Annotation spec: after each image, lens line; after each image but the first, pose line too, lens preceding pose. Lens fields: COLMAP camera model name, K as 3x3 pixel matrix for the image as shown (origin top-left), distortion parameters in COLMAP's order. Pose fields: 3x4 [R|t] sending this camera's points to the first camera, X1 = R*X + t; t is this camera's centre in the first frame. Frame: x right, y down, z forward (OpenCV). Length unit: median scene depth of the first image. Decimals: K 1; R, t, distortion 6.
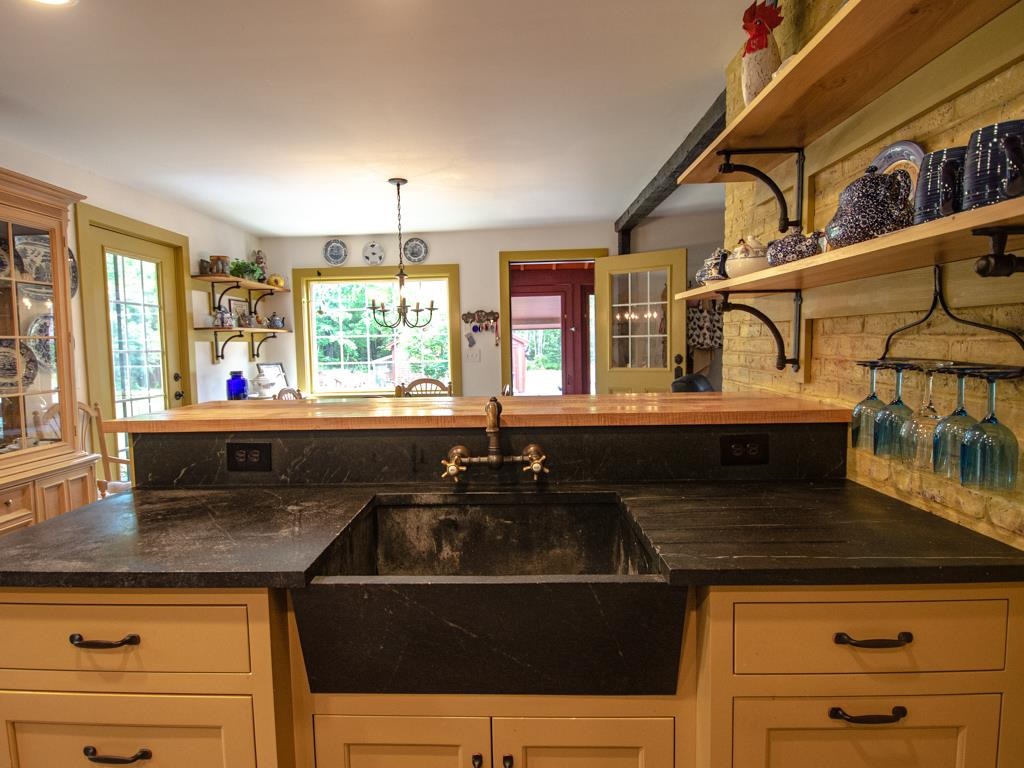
lens RADIAL K [[557.6, 0, 501.4], [0, 557.6, 384.8], [0, 0, 1]] dist [-0.016352, -0.000452]
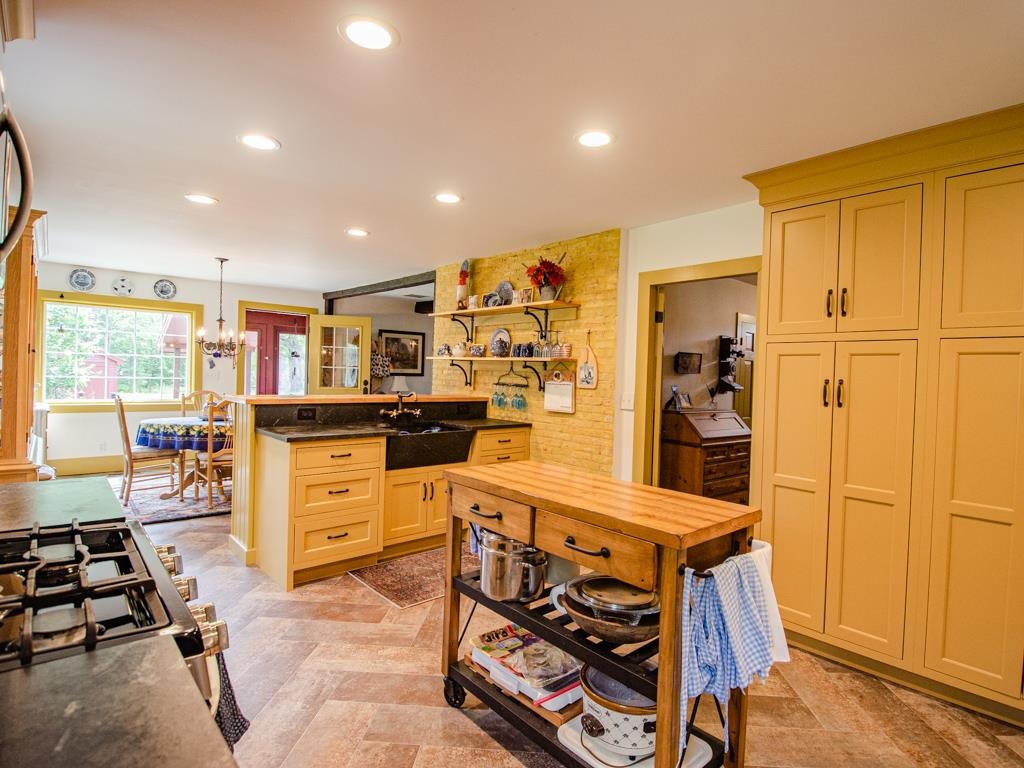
lens RADIAL K [[529.7, 0, 512.0], [0, 529.7, 384.0], [0, 0, 1]] dist [0.003036, -0.000197]
pose [[0.719019, 0.030688, 0.694312, -0.421092], [0.003775, 0.998837, -0.048057, 0.032337], [-0.694980, 0.037174, 0.718067, -0.400403]]
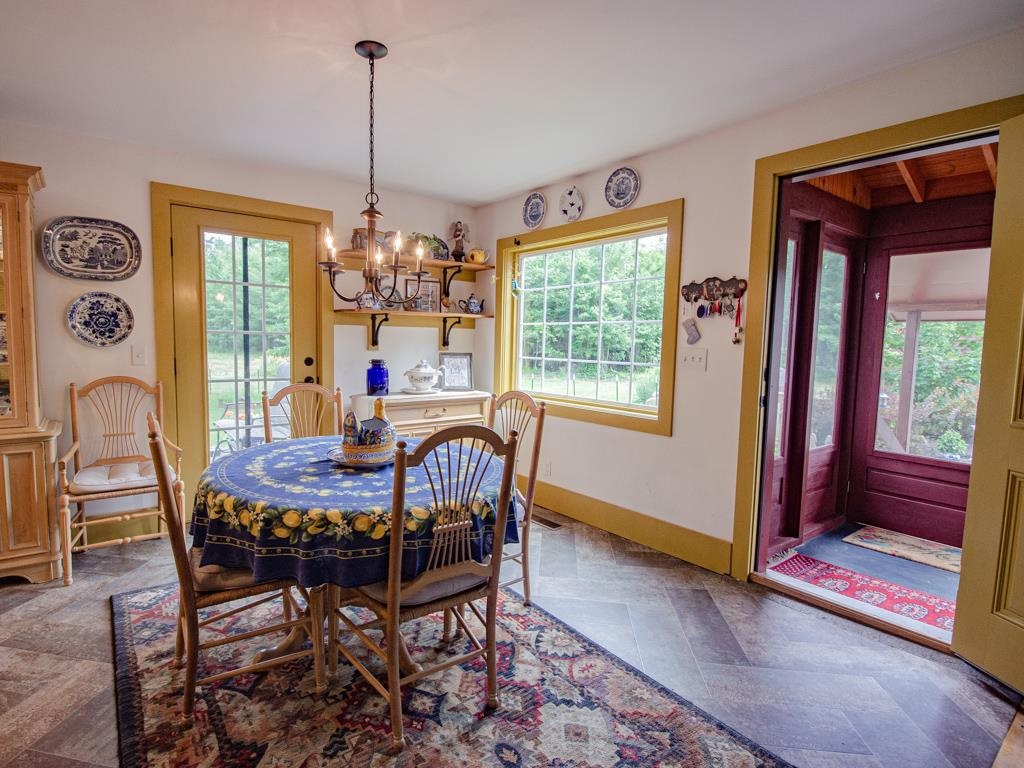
lens RADIAL K [[532.4, 0, 467.6], [0, 532.4, 383.3], [0, 0, 1]] dist [-0.003733, -0.000569]
pose [[0.621338, 0.095404, -0.777713, 0.231244], [-0.086280, 0.994854, 0.053109, -0.037964], [0.778778, 0.034103, 0.626372, 0.497209]]
